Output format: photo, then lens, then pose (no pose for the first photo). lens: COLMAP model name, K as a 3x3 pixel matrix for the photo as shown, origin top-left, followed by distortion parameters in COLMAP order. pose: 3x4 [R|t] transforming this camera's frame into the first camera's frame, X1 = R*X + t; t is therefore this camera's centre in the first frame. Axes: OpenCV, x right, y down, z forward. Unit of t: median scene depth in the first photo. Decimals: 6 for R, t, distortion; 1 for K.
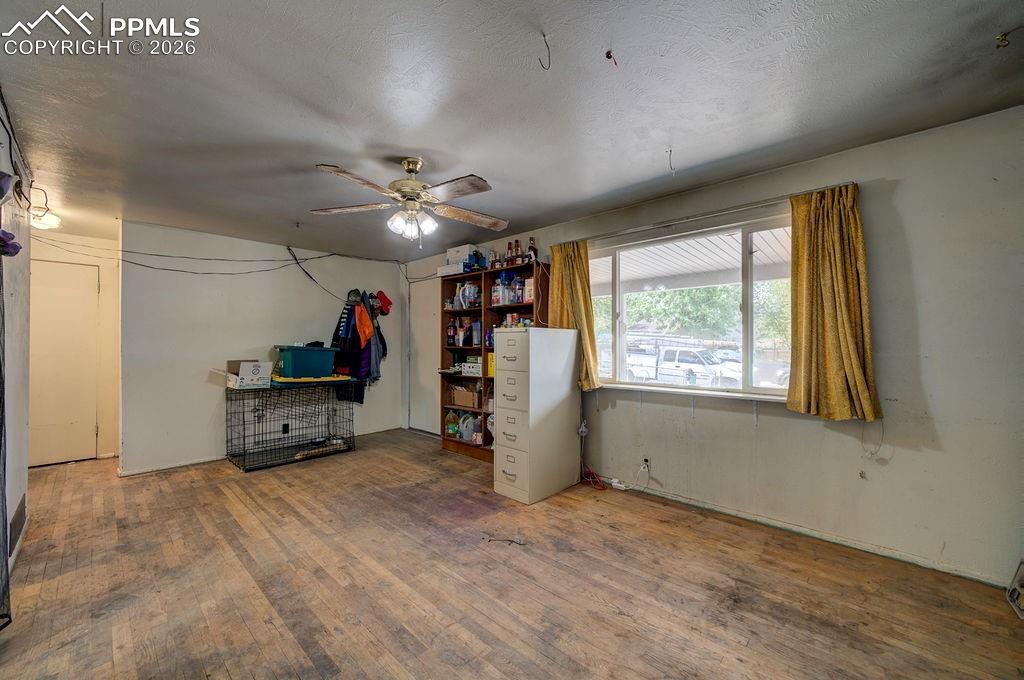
lens RADIAL K [[385.7, 0, 508.1], [0, 385.7, 342.6], [0, 0, 1]] dist [-0.007440, 0.000074]
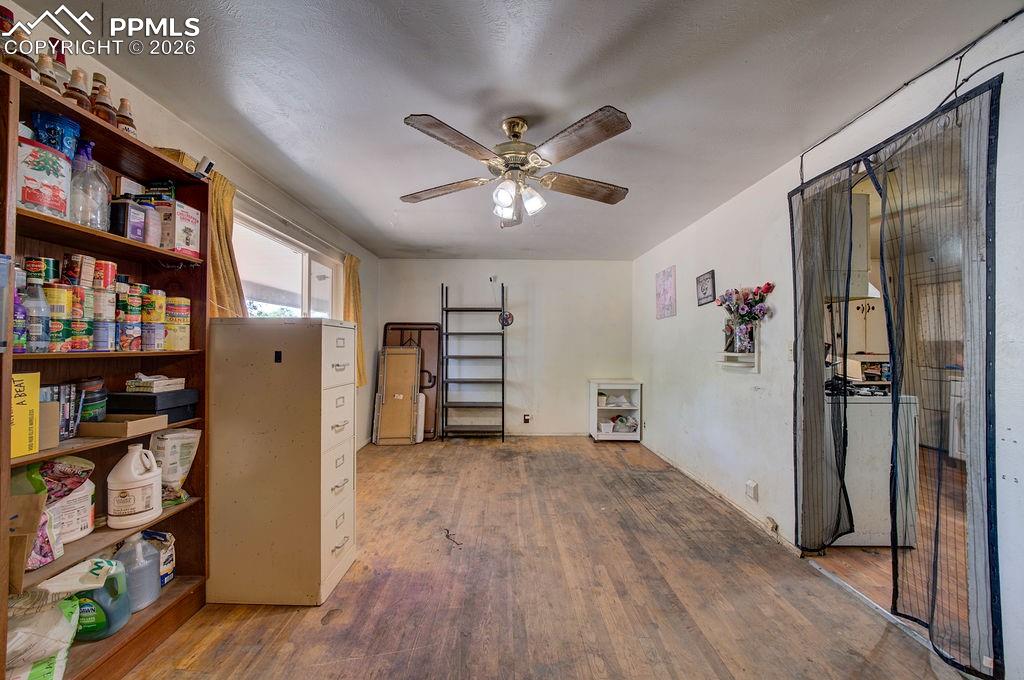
lens RADIAL K [[363.3, 0, 503.8], [0, 363.3, 341.9], [0, 0, 1]] dist [-0.018211, 0.000289]
pose [[-0.677742, 0.006130, 0.735274, -0.769823], [-0.007285, 0.999860, -0.015050, 0.007304], [-0.735264, -0.015556, -0.677603, 1.477061]]
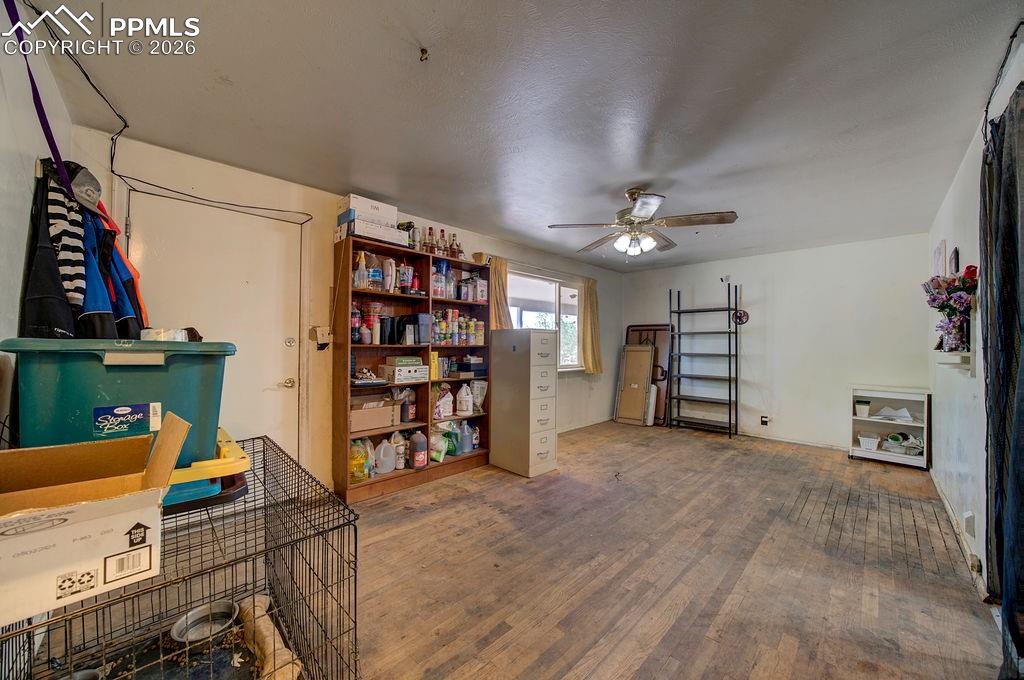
lens RADIAL K [[363.3, 0, 503.8], [0, 363.3, 341.9], [0, 0, 1]] dist [-0.018211, 0.000289]
pose [[0.065800, 0.006236, 0.997813, -1.348905], [-0.011995, 0.999913, -0.005458, 0.011329], [-0.997761, -0.011610, 0.065869, 1.279800]]
